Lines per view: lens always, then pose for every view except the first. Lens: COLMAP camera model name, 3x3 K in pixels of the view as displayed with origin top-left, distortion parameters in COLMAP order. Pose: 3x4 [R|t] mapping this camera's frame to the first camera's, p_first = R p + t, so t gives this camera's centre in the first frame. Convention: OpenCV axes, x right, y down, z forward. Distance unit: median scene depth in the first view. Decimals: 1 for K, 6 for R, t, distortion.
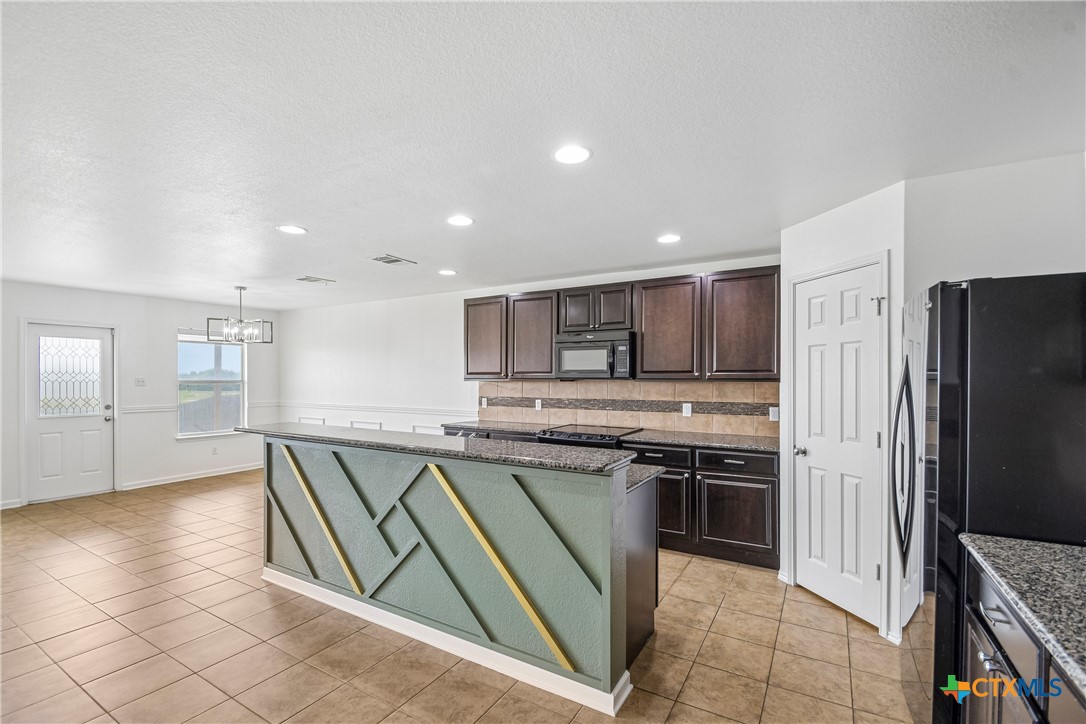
lens RADIAL K [[477.6, 0, 542.5], [0, 477.6, 381.2], [0, 0, 1]] dist [0.004030, -0.012377]
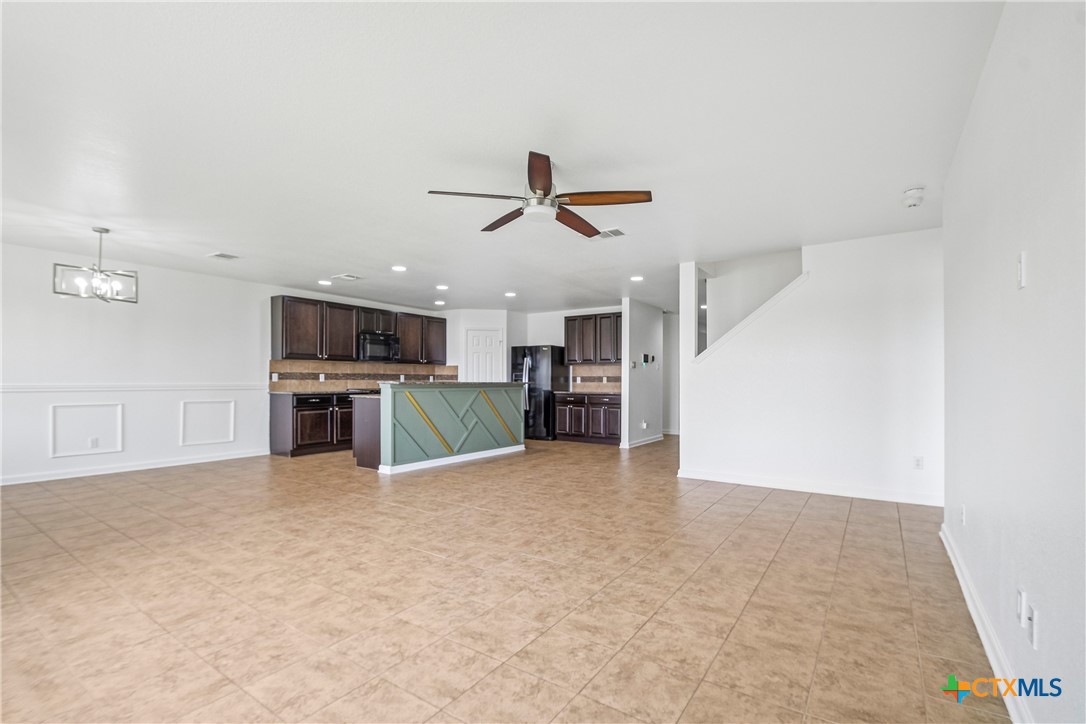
lens RADIAL K [[492.7, 0, 541.3], [0, 492.7, 378.0], [0, 0, 1]] dist [0.002313, -0.012899]
pose [[0.063607, 0.002623, 0.997972, -1.502340], [-0.000501, 0.999997, -0.002596, 0.055395], [-0.997975, -0.000335, 0.063608, 0.245433]]
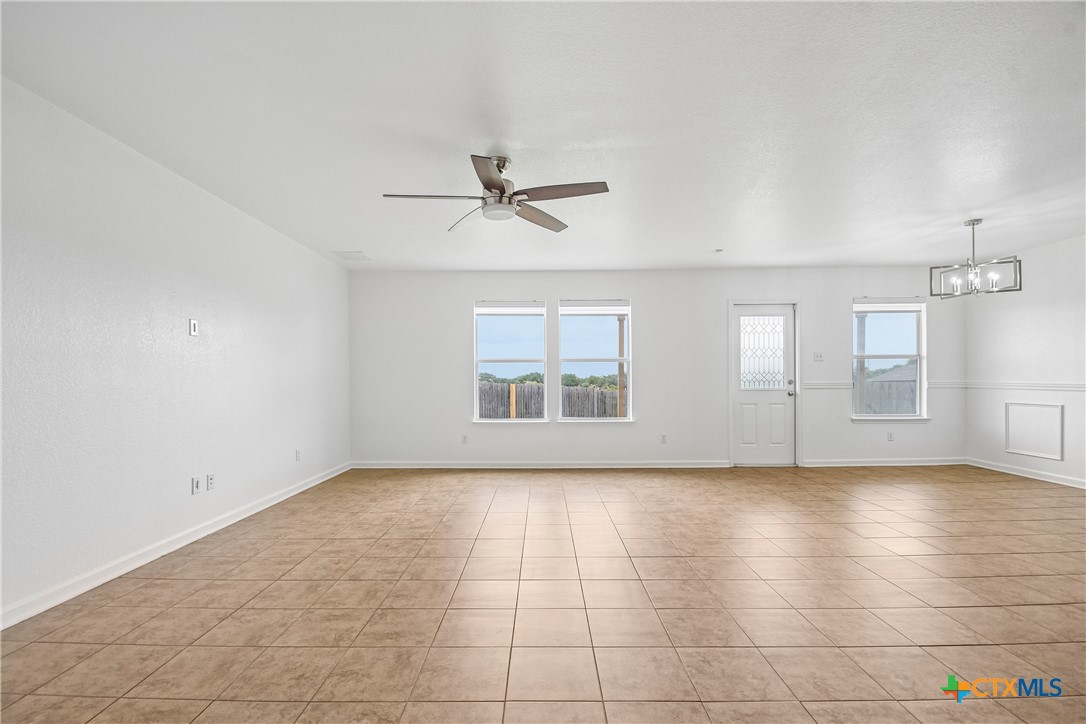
lens RADIAL K [[477.6, 0, 542.5], [0, 477.6, 381.2], [0, 0, 1]] dist [0.004030, -0.012377]
pose [[0.510084, -0.001347, -0.860124, -0.361397], [0.003252, 0.999995, 0.000362, 0.058980], [0.860119, -0.002982, 0.510085, 0.032041]]
